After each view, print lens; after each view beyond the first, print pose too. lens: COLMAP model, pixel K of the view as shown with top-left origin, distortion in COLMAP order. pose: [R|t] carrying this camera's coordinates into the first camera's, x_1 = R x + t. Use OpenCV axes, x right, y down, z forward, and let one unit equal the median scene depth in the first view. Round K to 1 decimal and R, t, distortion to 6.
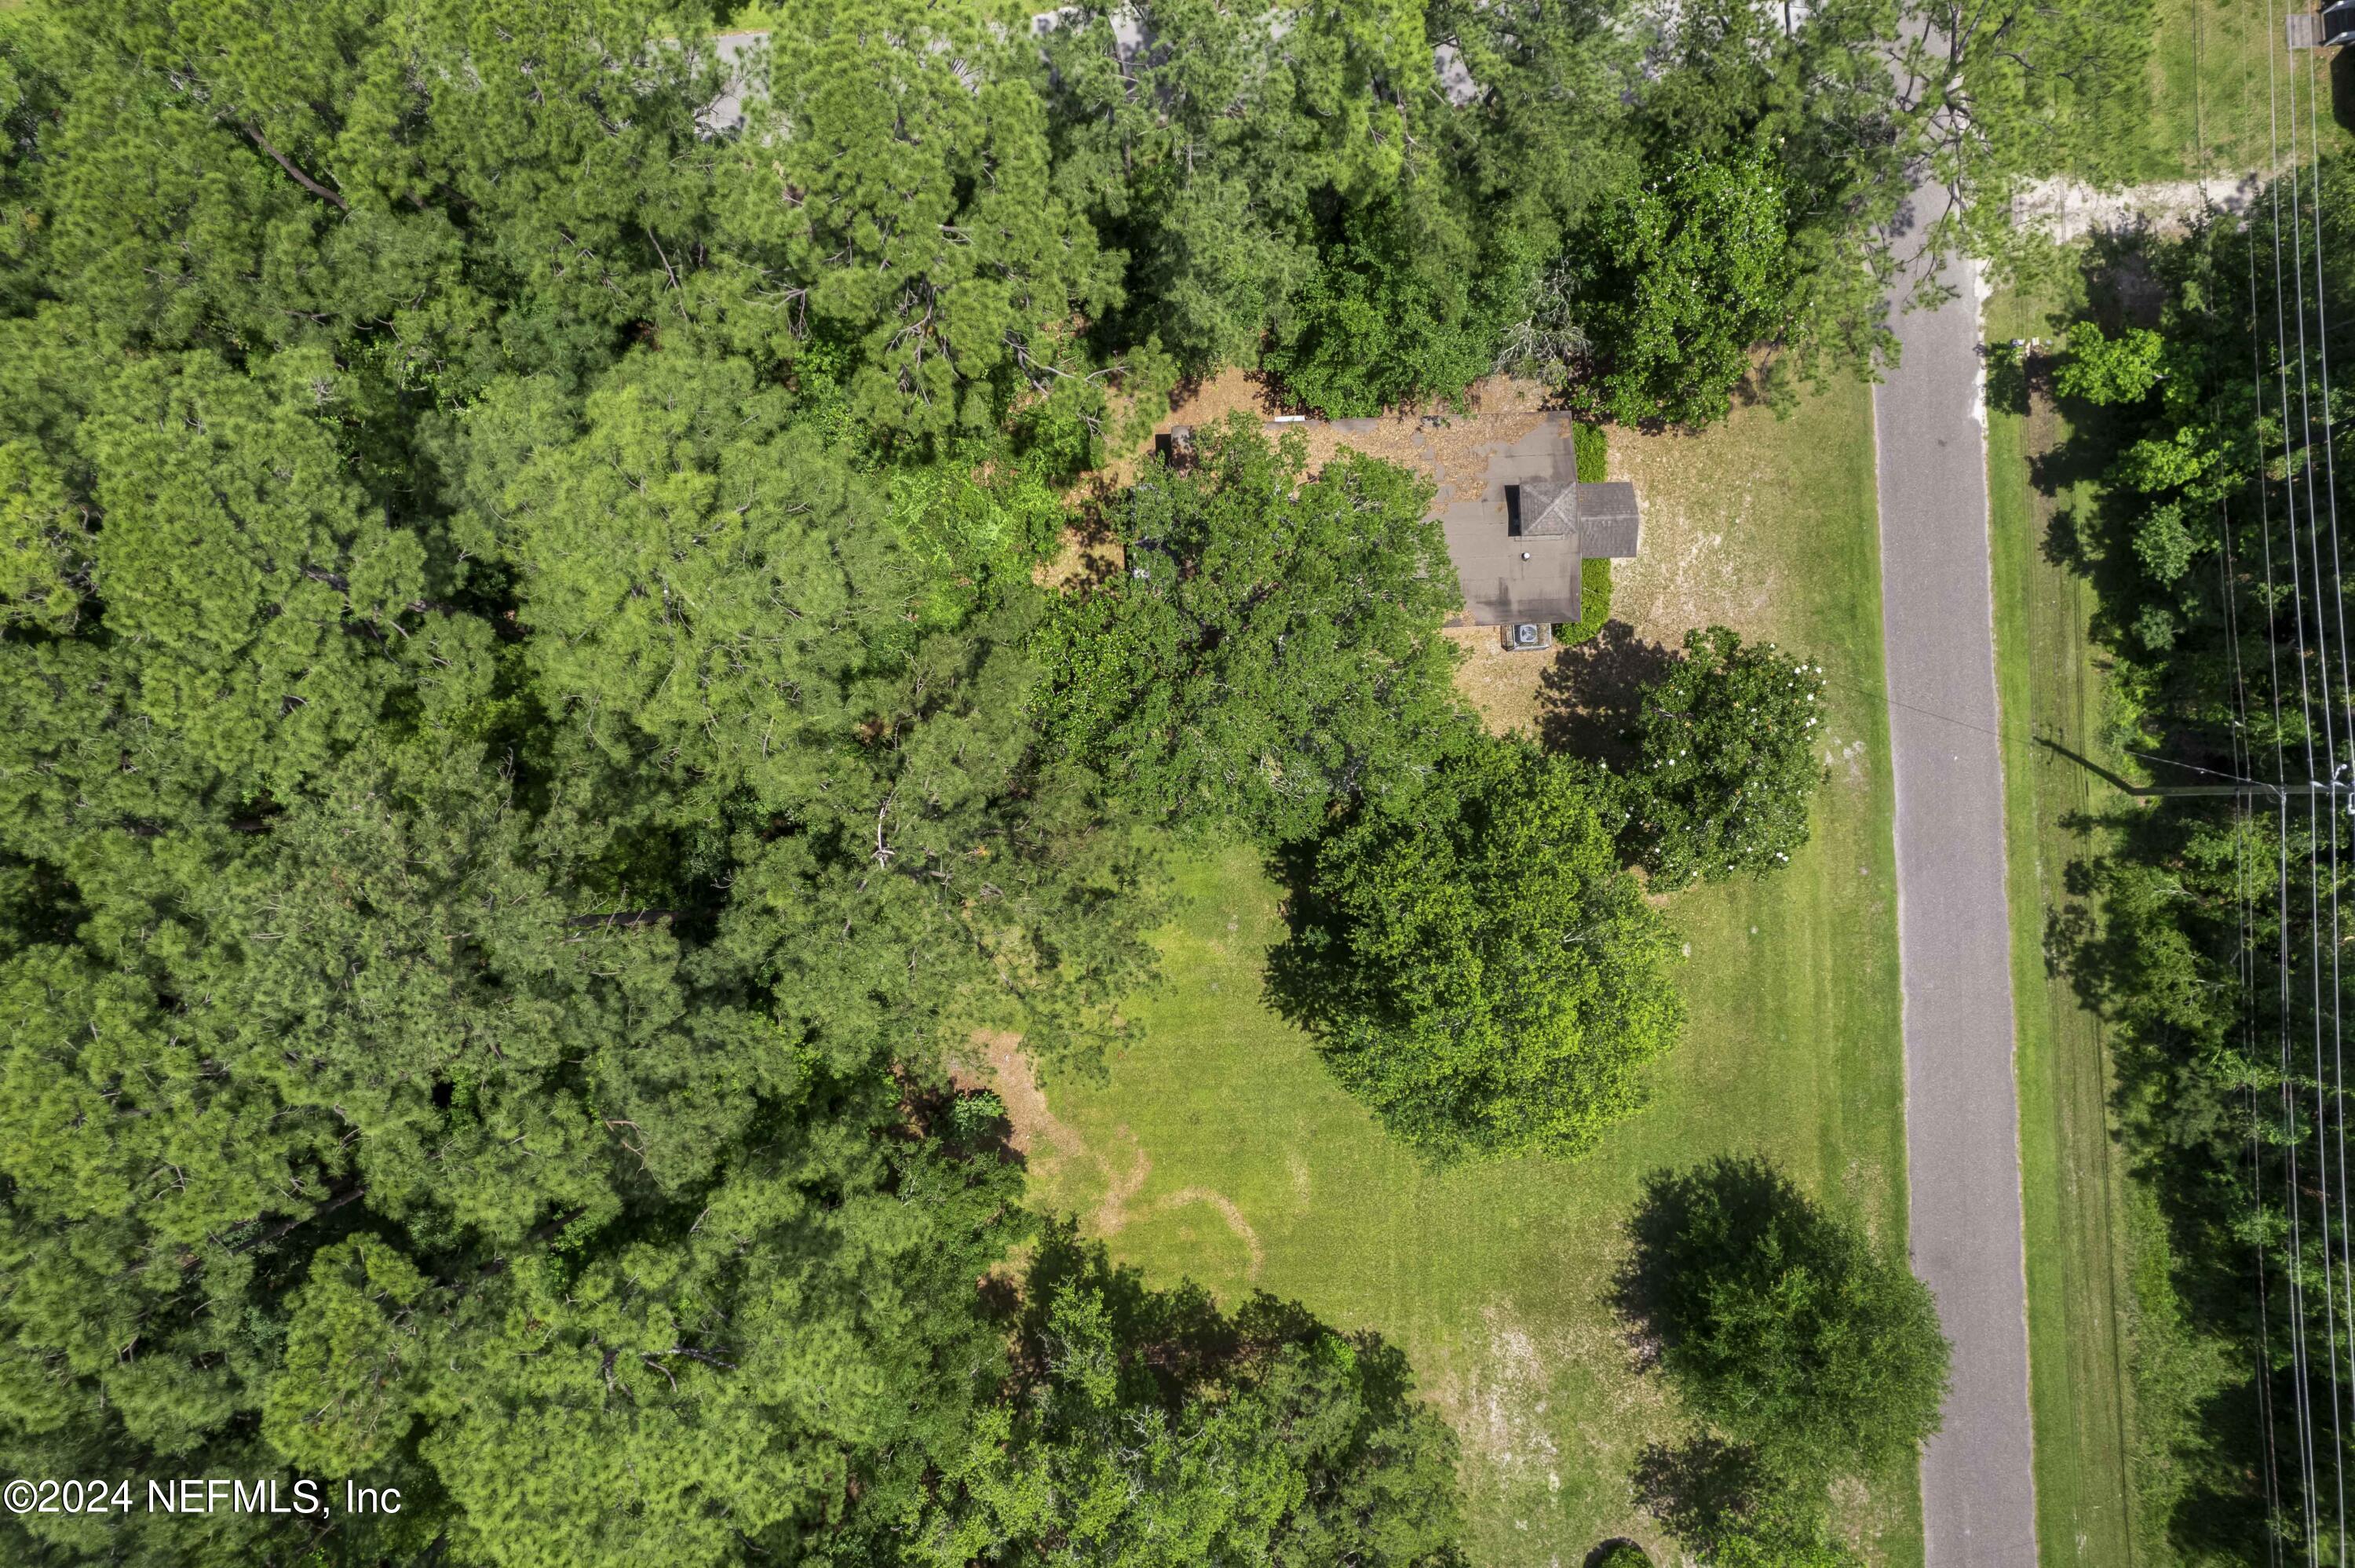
lens RADIAL K [[1498.0, 0, 1177.5], [0, 1498.0, 784.0], [0, 0, 1]] dist [-0.059910, 0.058559]
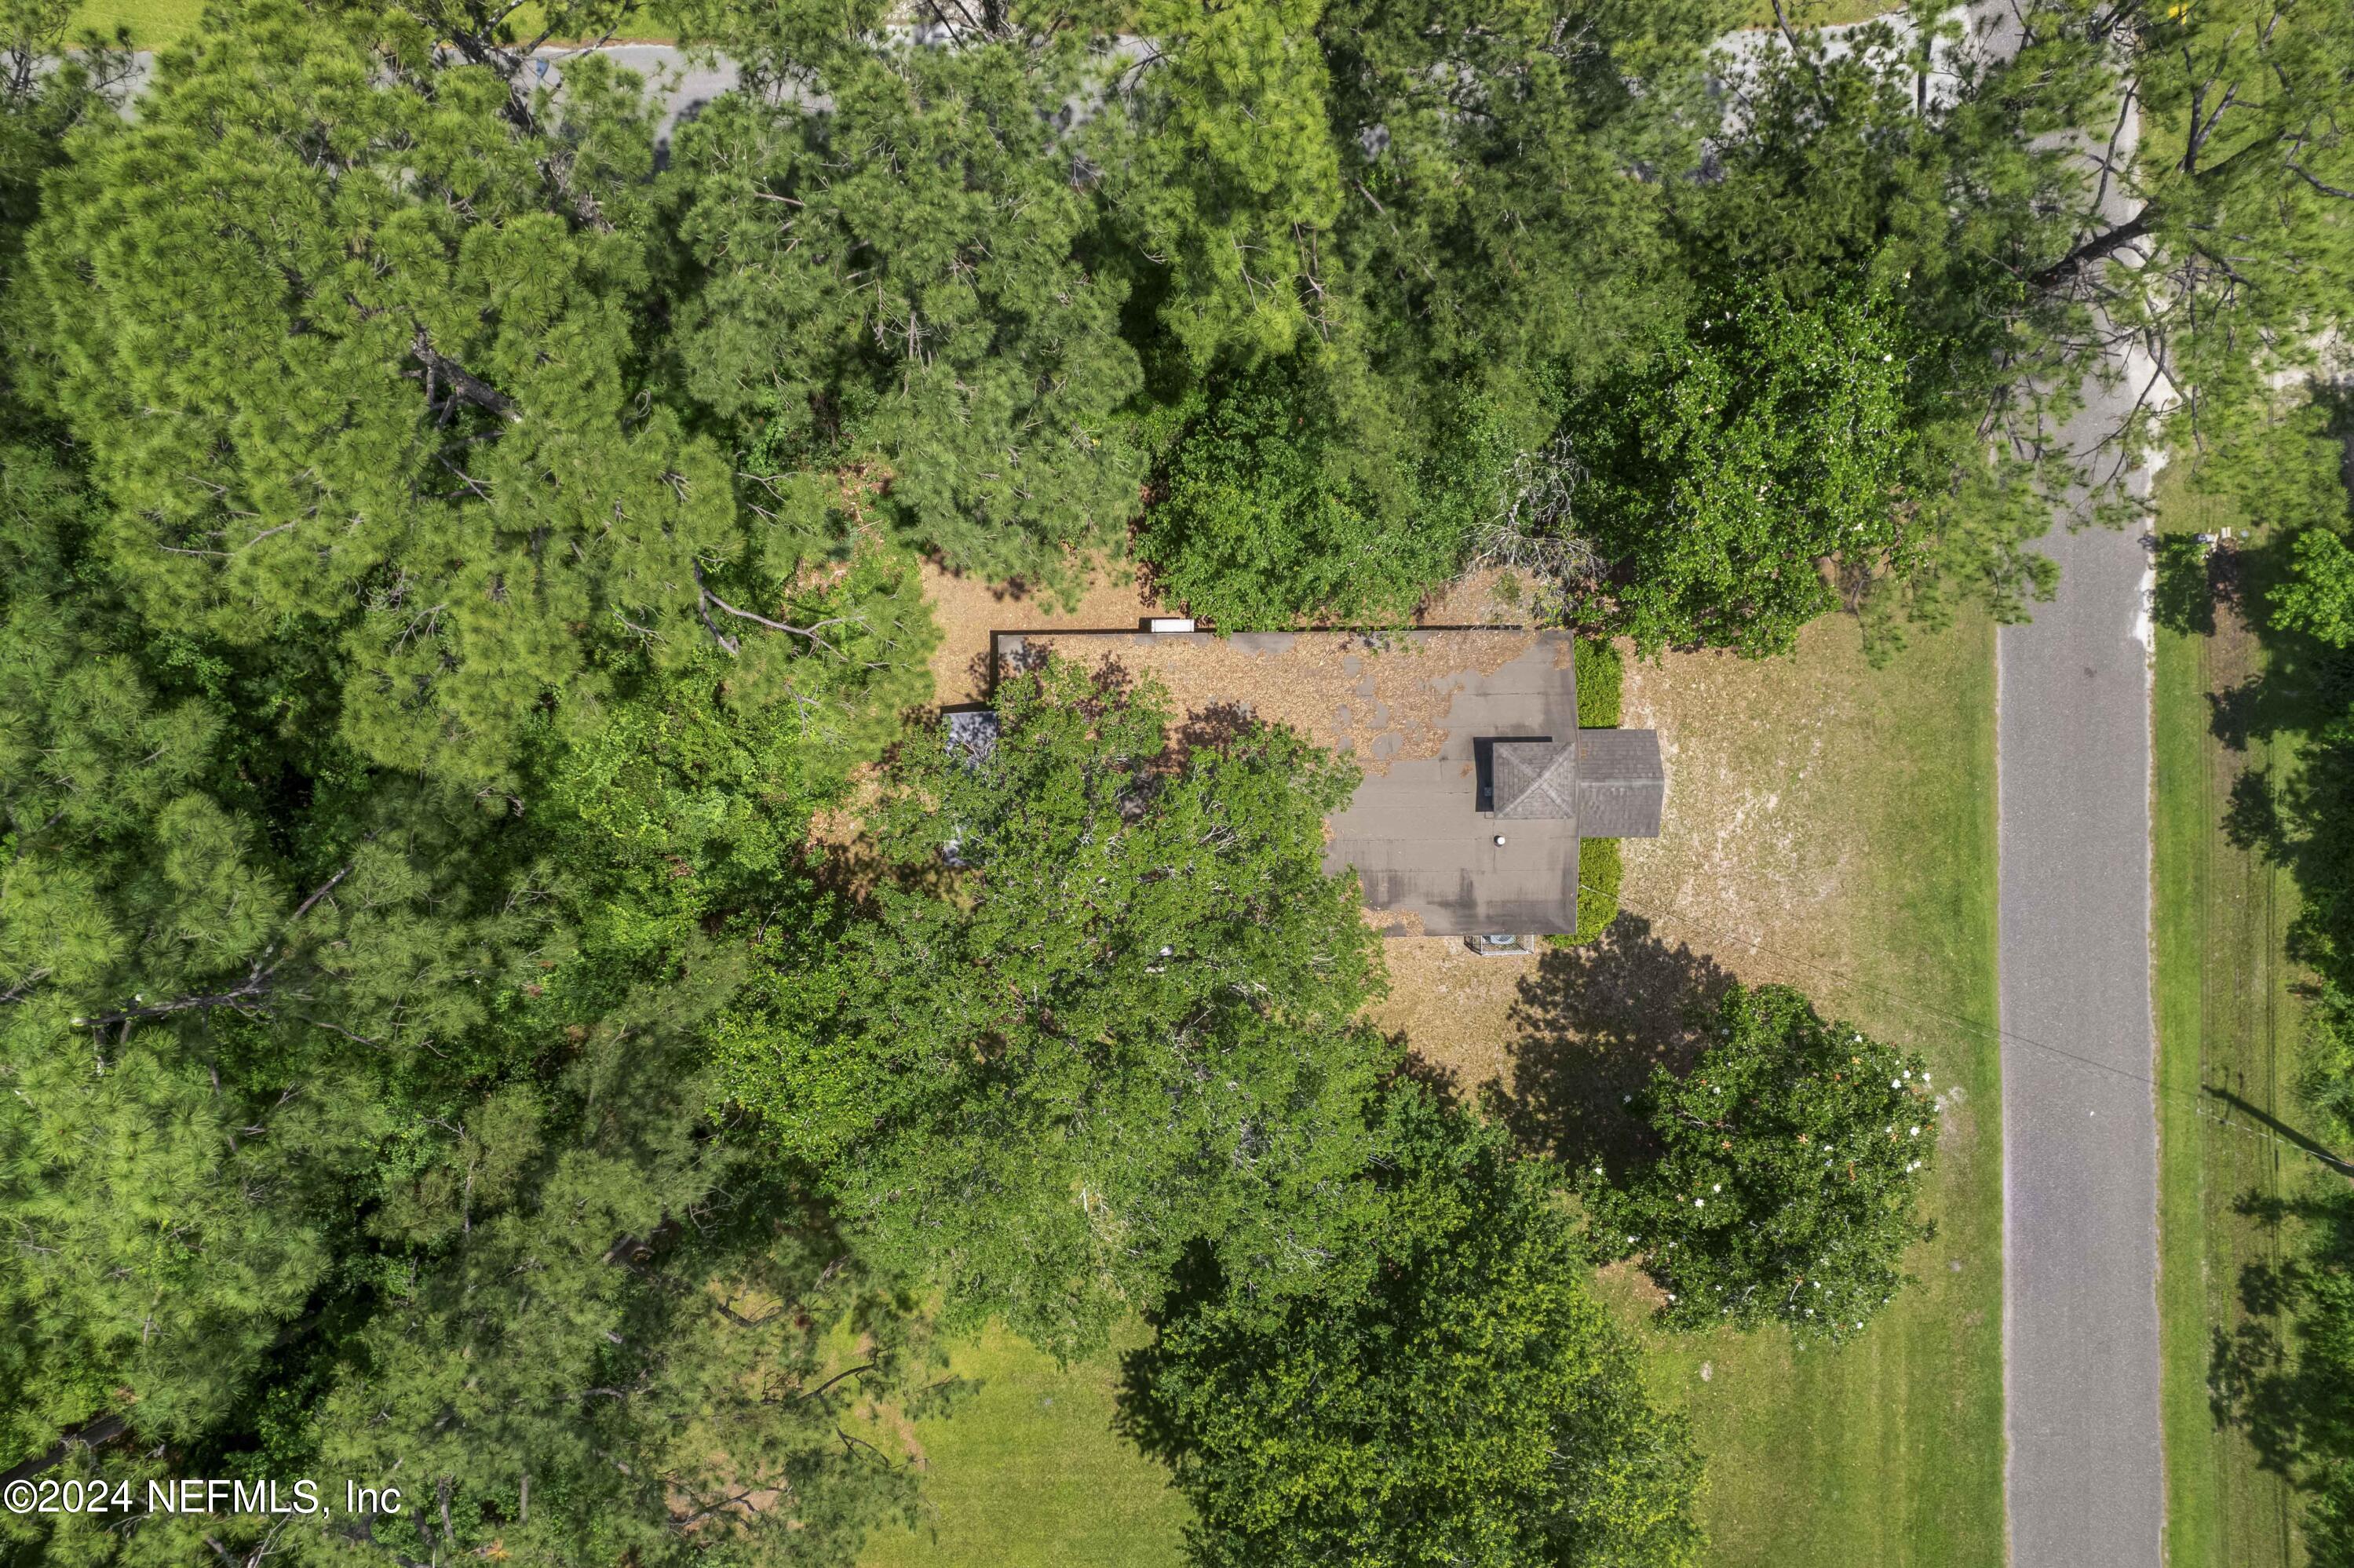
lens RADIAL K [[1497.5, 0, 1177.0], [0, 1497.5, 784.0], [0, 0, 1]] dist [-0.059910, 0.058559]
pose [[0.999496, 0.031252, -0.005524, 0.080838], [-0.031197, 0.999465, 0.009775, -0.171732], [0.005827, -0.009597, 0.999937, 0.283997]]
